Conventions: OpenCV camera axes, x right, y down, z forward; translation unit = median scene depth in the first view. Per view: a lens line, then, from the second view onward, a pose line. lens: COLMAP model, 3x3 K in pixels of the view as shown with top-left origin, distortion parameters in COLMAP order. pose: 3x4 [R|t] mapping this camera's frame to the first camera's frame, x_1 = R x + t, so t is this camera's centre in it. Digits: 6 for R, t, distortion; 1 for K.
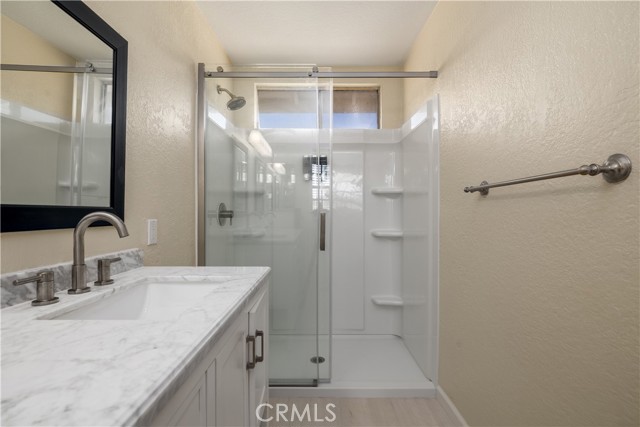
lens RADIAL K [[294.7, 0, 320.0], [0, 294.7, 213.5], [0, 0, 1]] dist [-0.001678, -0.000095]
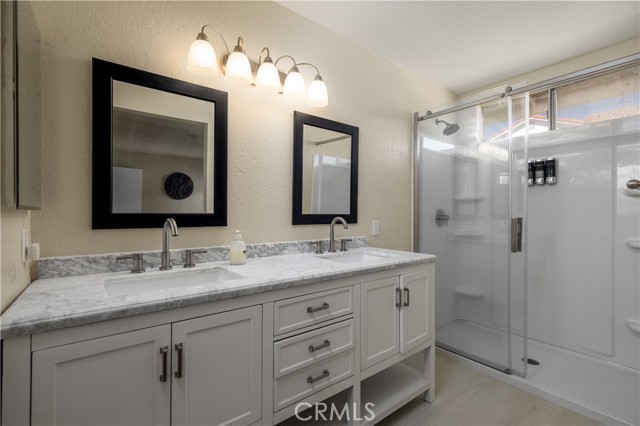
lens RADIAL K [[276.5, 0, 320.0], [0, 276.5, 211.0], [0, 0, 1]] dist [-0.001128, -0.000161]
pose [[0.595111, 0.008492, -0.803598, 0.527755], [-0.014035, 0.999901, 0.000172, -0.032020], [0.803521, 0.011176, 0.595172, -0.223891]]
